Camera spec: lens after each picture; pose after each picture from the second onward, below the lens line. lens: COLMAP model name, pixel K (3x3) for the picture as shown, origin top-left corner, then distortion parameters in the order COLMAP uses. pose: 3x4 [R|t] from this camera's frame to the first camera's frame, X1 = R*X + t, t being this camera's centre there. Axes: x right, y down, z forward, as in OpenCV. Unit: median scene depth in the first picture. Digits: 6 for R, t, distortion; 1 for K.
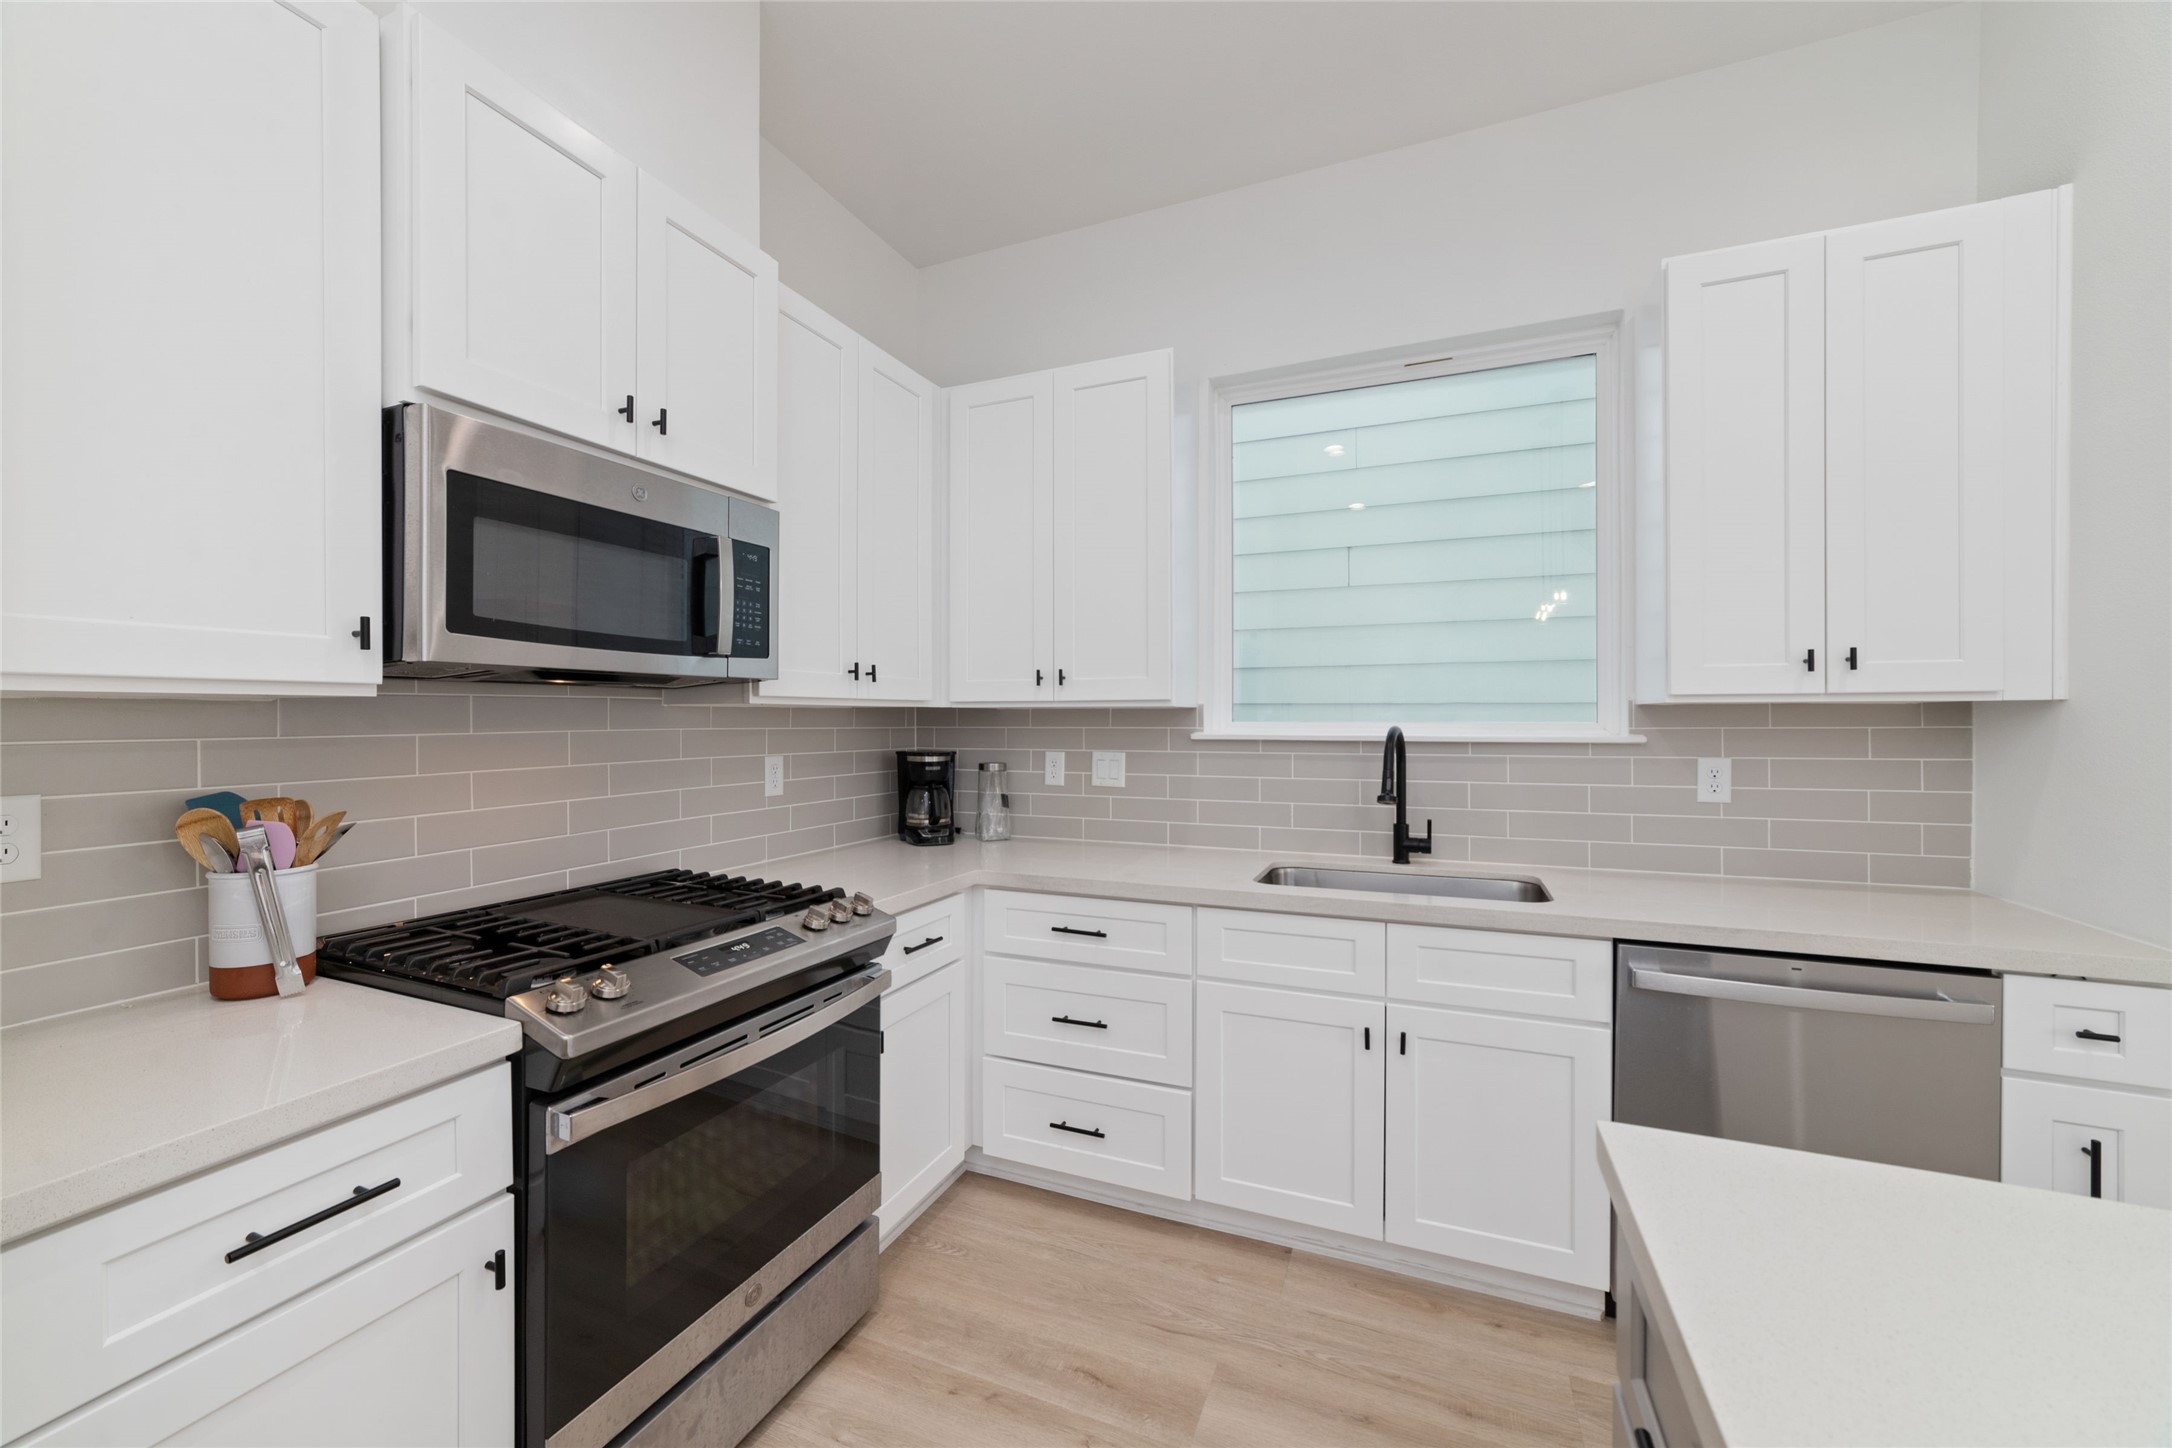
lens RADIAL K [[822.7, 0, 1089.0], [0, 822.7, 720.8], [0, 0, 1]] dist [-0.014525, 0.007335]
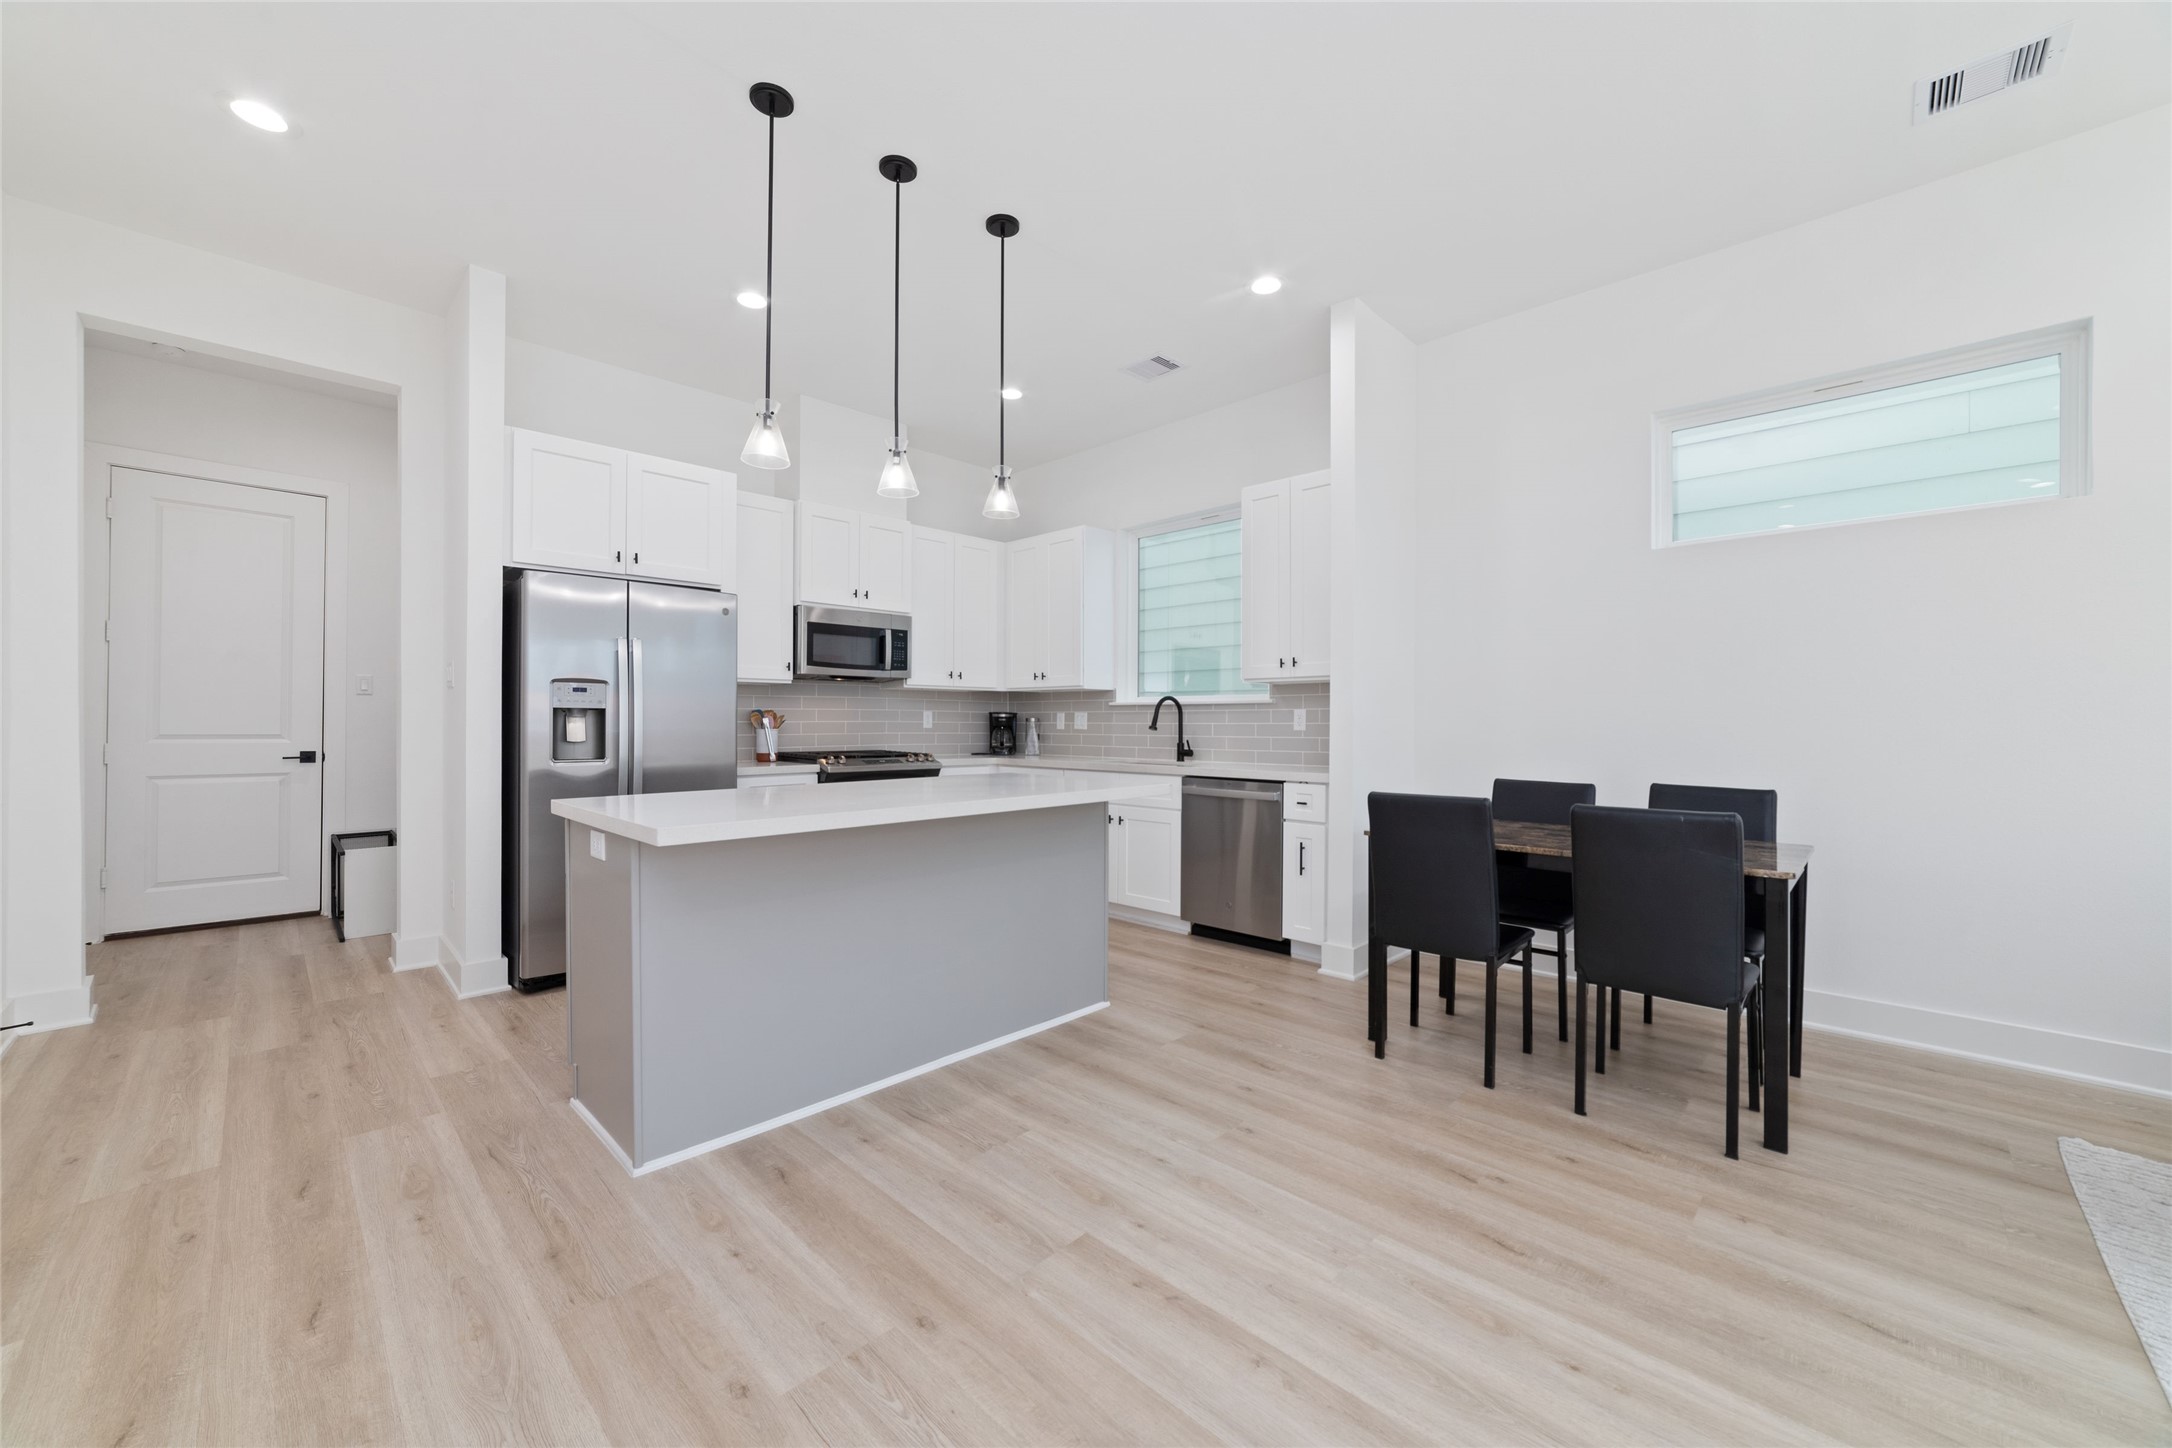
lens RADIAL K [[822.7, 0, 1089.0], [0, 822.7, 720.8], [0, 0, 1]] dist [-0.014525, 0.007335]
pose [[0.928623, 0.004294, -0.371000, 1.229506], [-0.005798, 0.999979, -0.002938, 0.099446], [0.370980, 0.004879, 0.928628, -1.364705]]
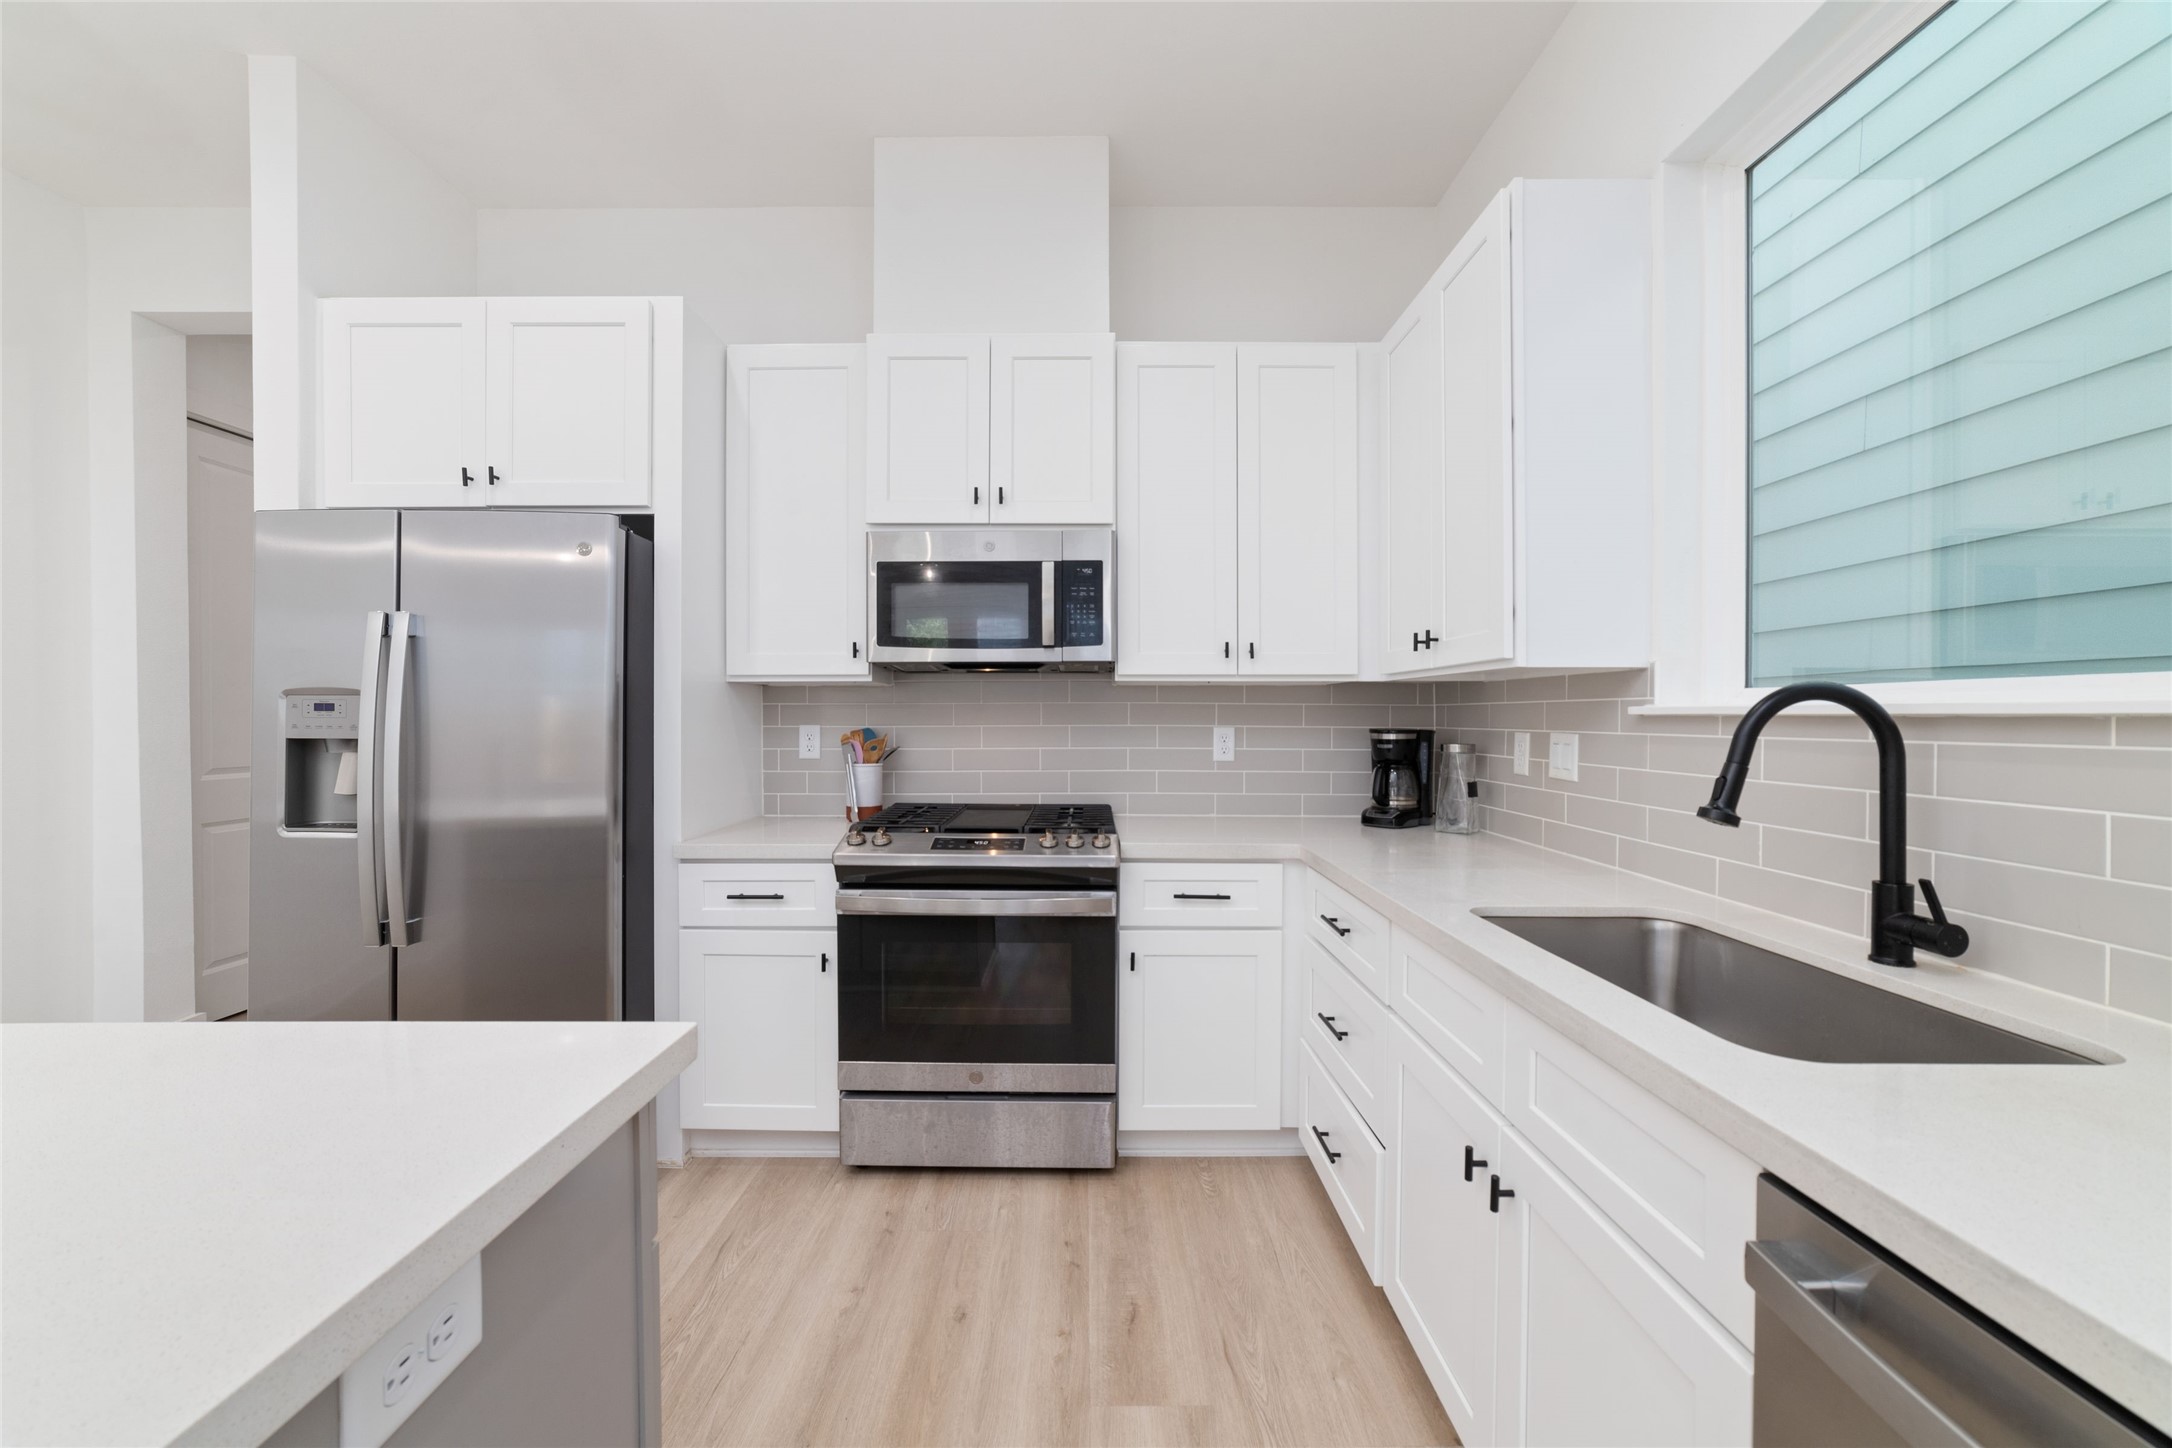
lens RADIAL K [[825.4, 0, 1089.8], [0, 825.4, 721.0], [0, 0, 1]] dist [-0.014289, 0.000074]
pose [[0.388036, 0.006794, -0.921619, 0.832819], [-0.003535, 0.999976, 0.005883, 0.037313], [0.921637, 0.000975, 0.388051, 0.486755]]
